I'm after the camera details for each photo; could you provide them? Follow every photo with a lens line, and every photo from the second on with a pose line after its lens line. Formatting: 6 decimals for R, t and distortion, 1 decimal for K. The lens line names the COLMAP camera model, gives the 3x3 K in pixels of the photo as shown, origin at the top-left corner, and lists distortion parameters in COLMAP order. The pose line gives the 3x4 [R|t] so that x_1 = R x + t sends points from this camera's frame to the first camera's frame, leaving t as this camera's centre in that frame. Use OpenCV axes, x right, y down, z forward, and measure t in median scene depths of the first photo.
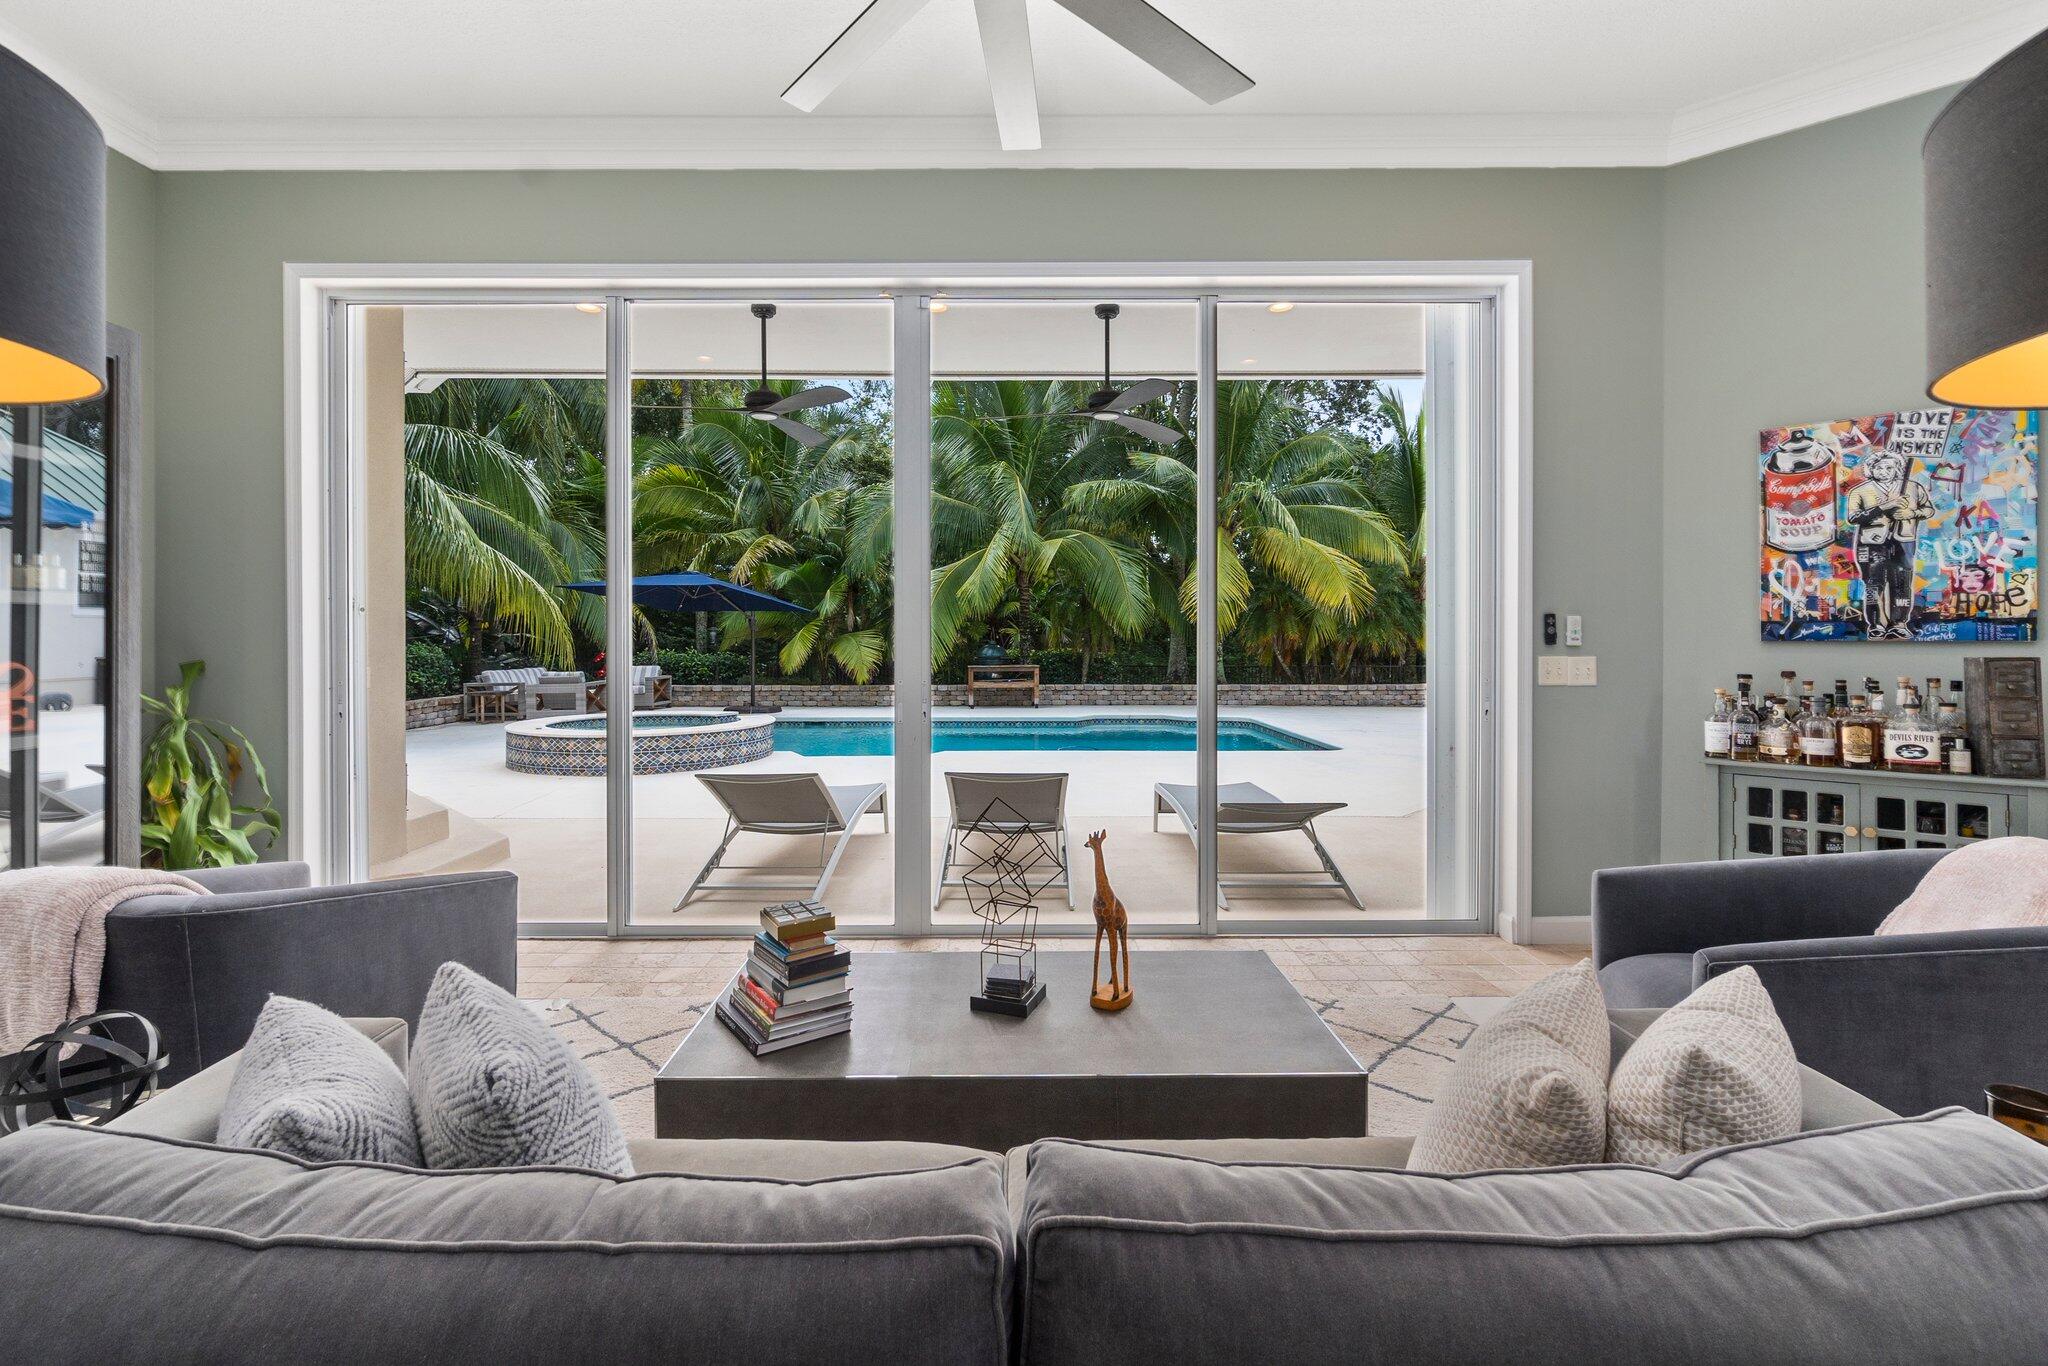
lens RADIAL K [[900.7, 0, 1024.8], [0, 900.7, 655.7], [0, 0, 1]] dist [-0.001101, 0.000550]
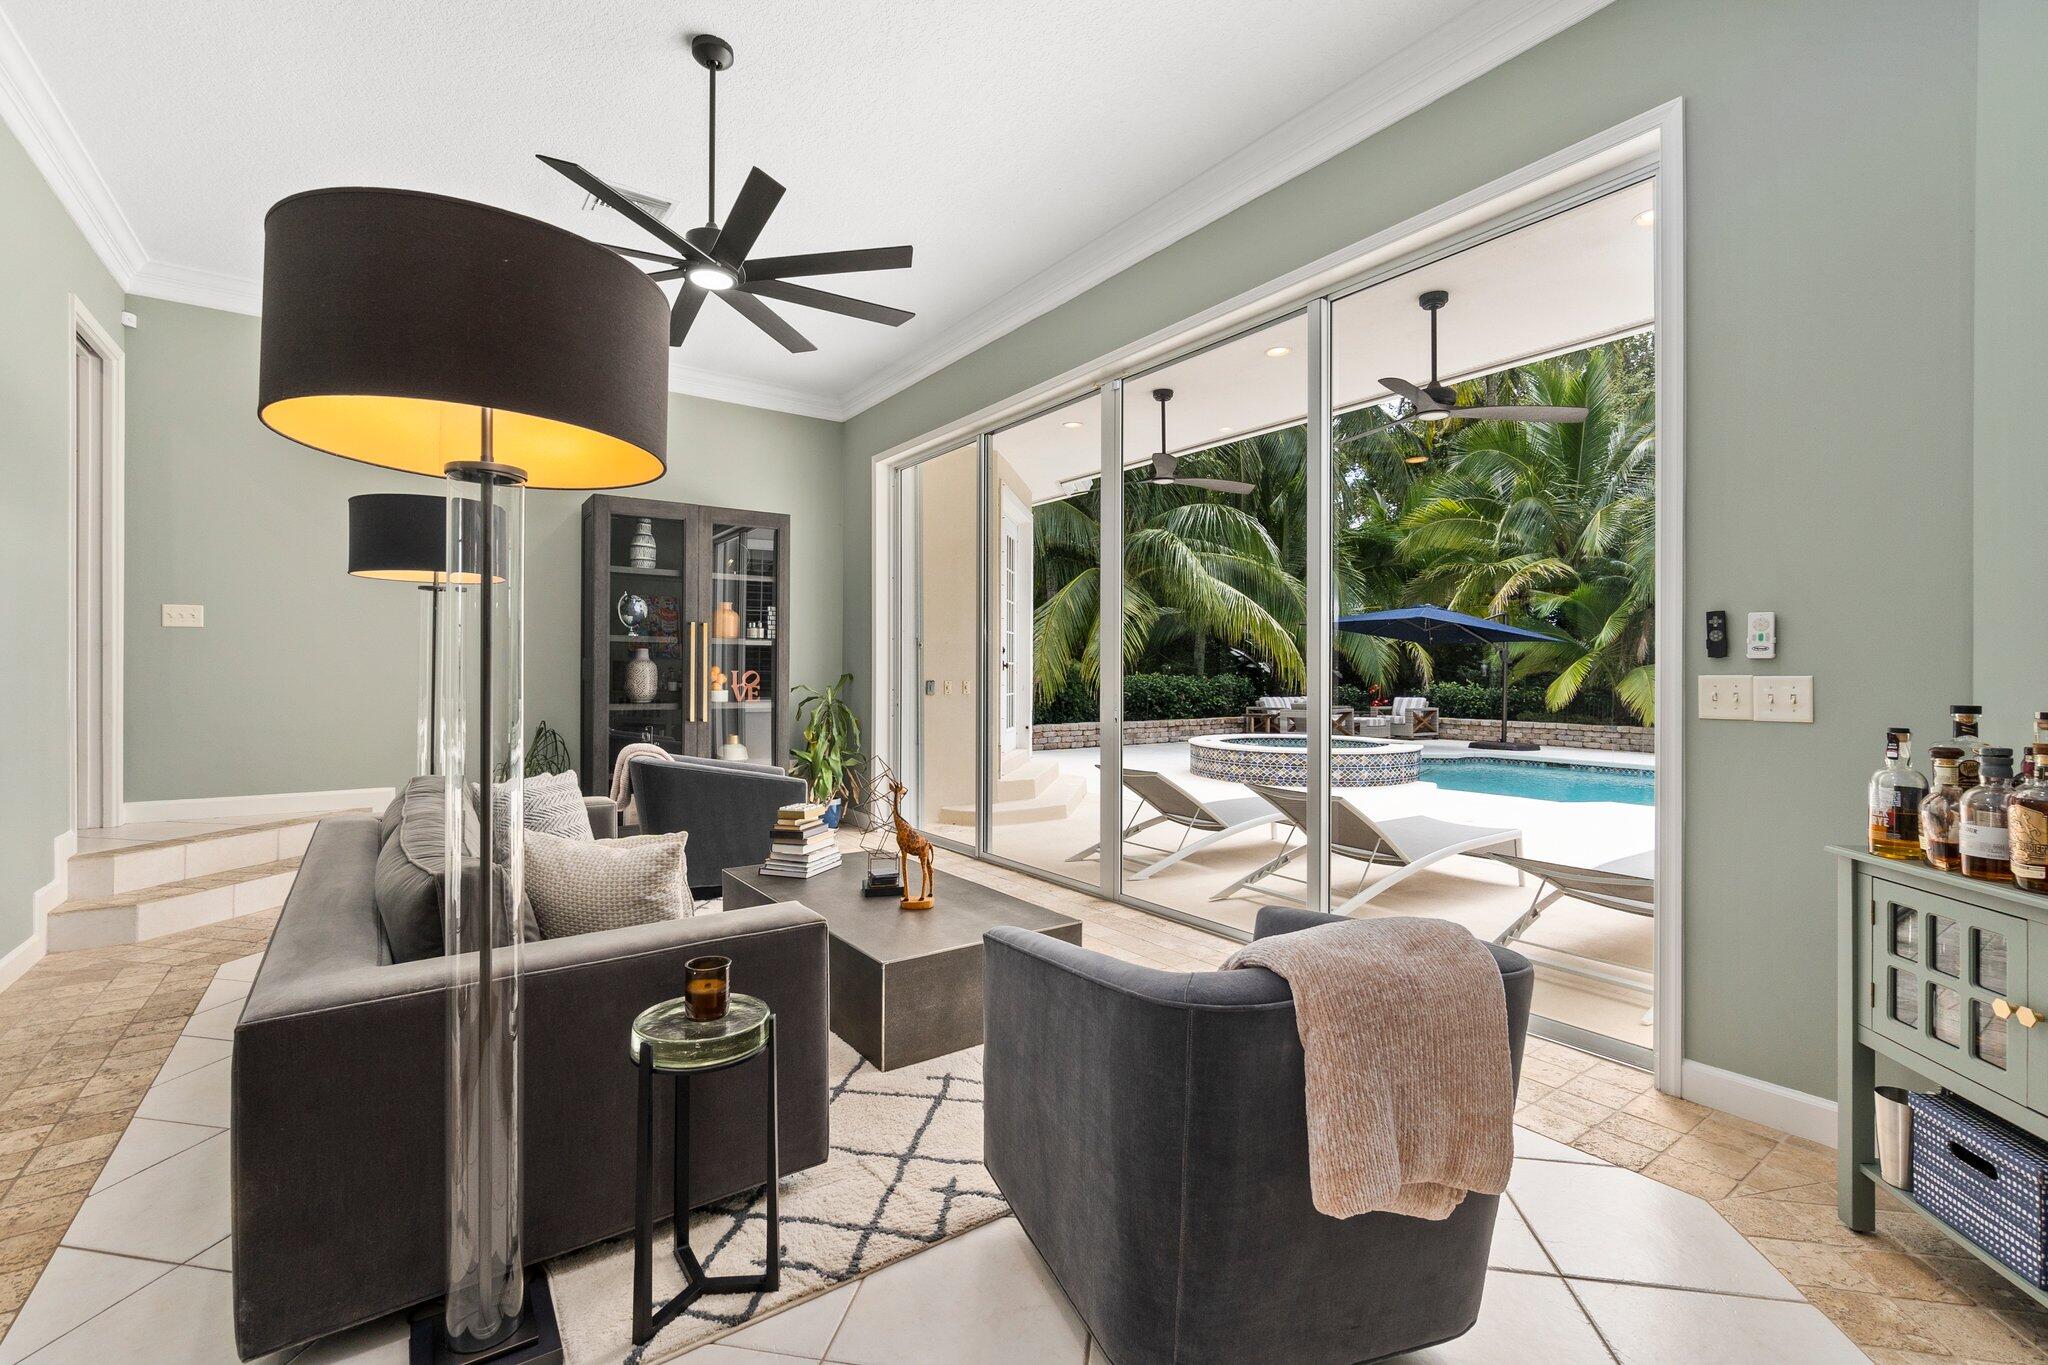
lens RADIAL K [[900.4, 0, 1024.0], [0, 900.4, 682.5], [0, 0, 1]] dist [-0.000659, 0.000357]
pose [[0.570878, 0.013182, -0.820929, 0.838293], [-0.022484, 0.999747, 0.000417, 0.017350], [0.820727, 0.018220, 0.571030, 0.202076]]
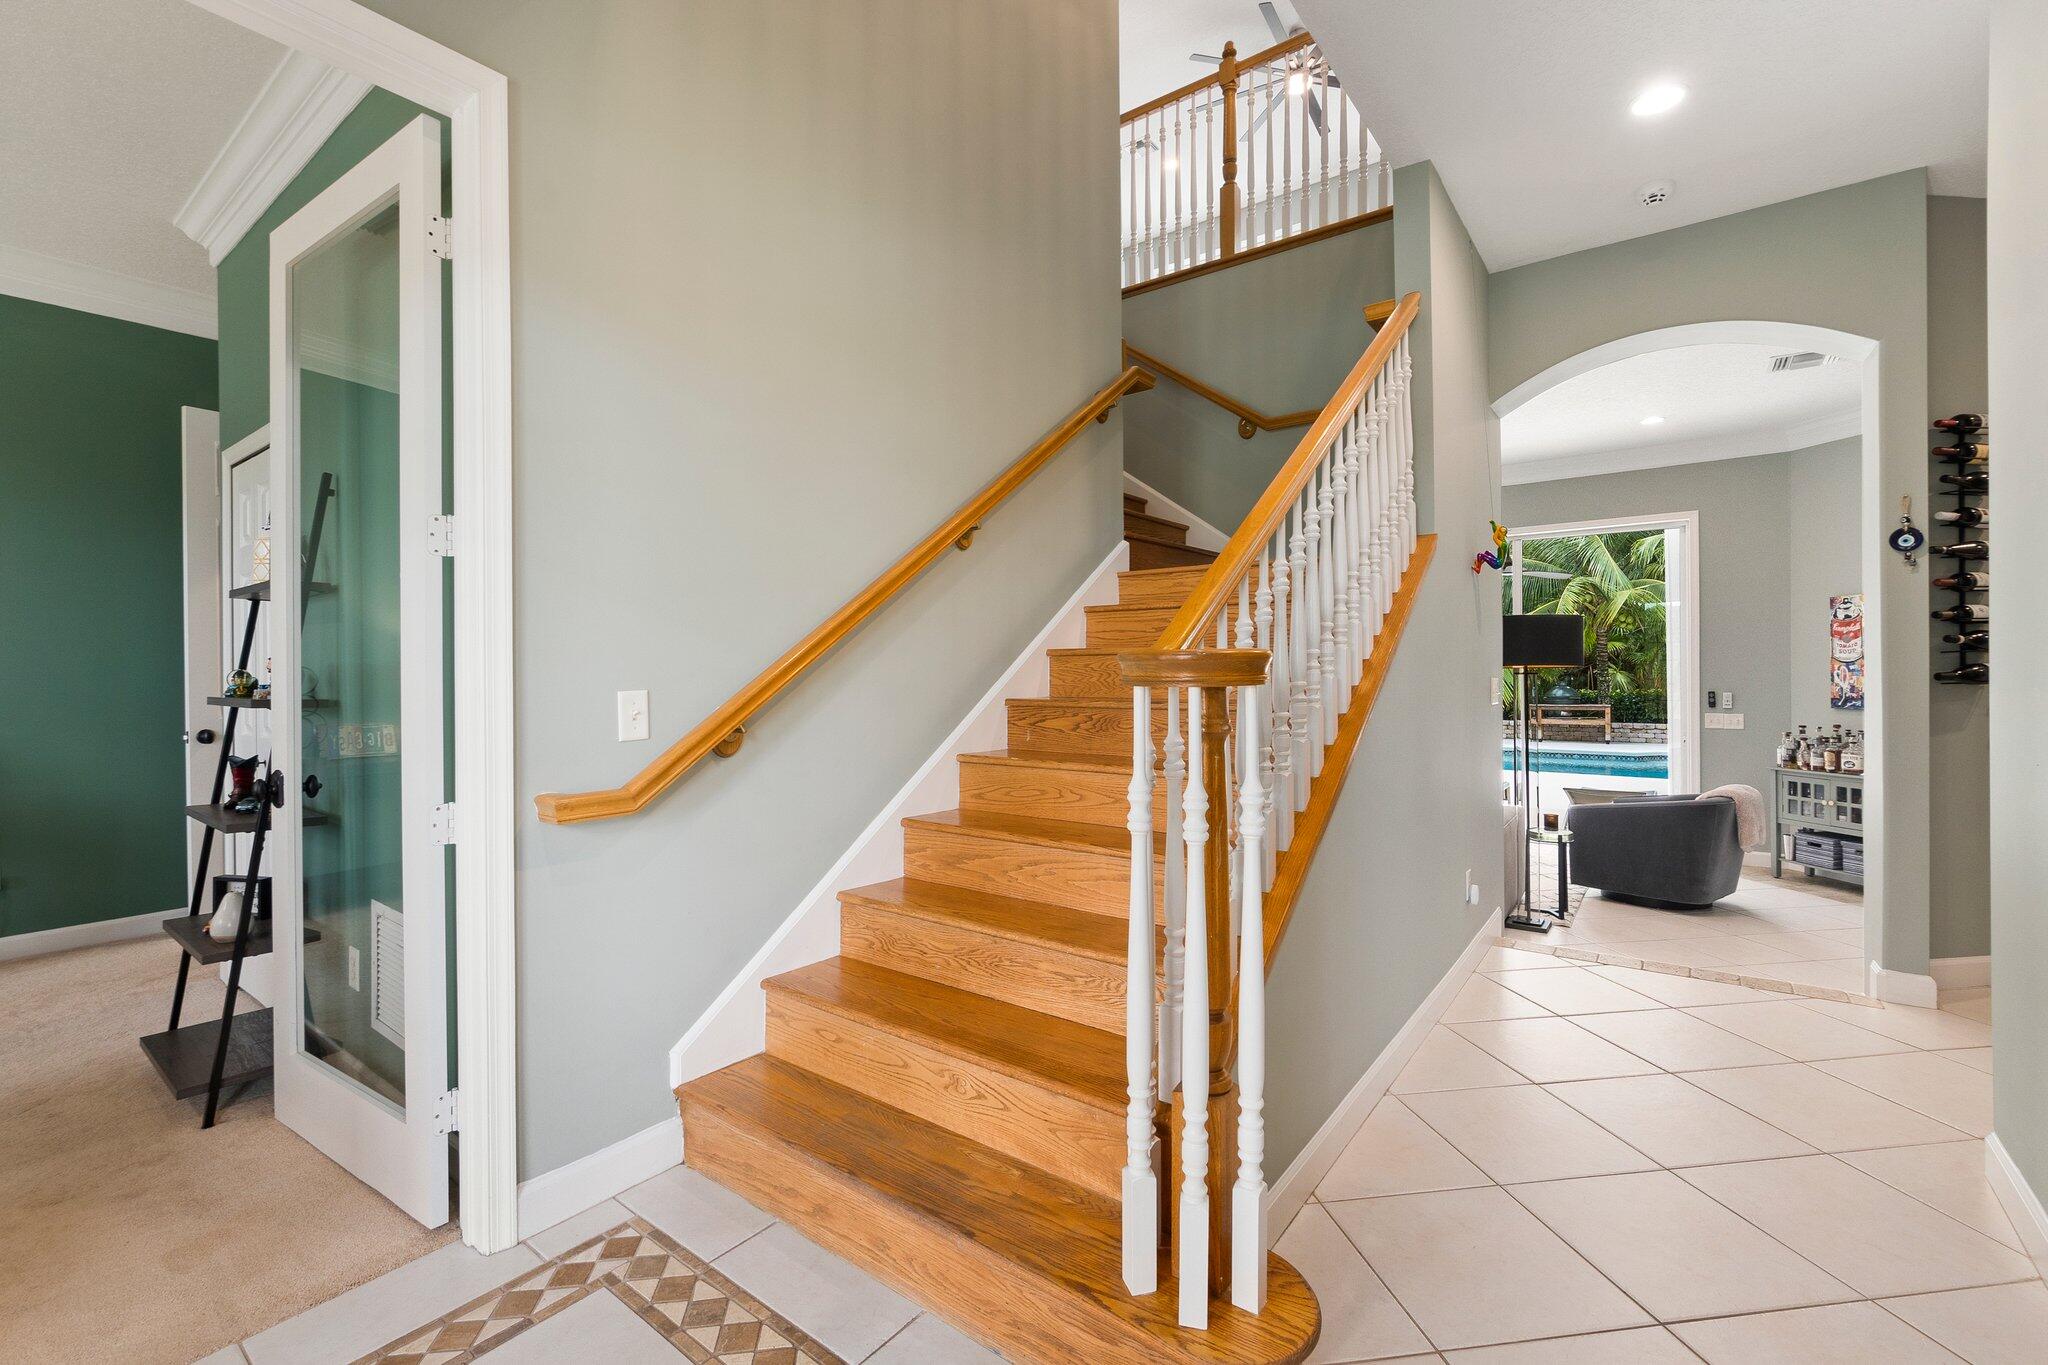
lens RADIAL K [[900.4, 0, 1024.0], [0, 900.4, 682.5], [0, 0, 1]] dist [-0.000659, 0.000357]
pose [[0.788633, 0.003640, -0.614854, 0.607823], [-0.005593, 0.999984, -0.001253, -0.055332], [0.614839, 0.004427, 0.788640, -1.442821]]
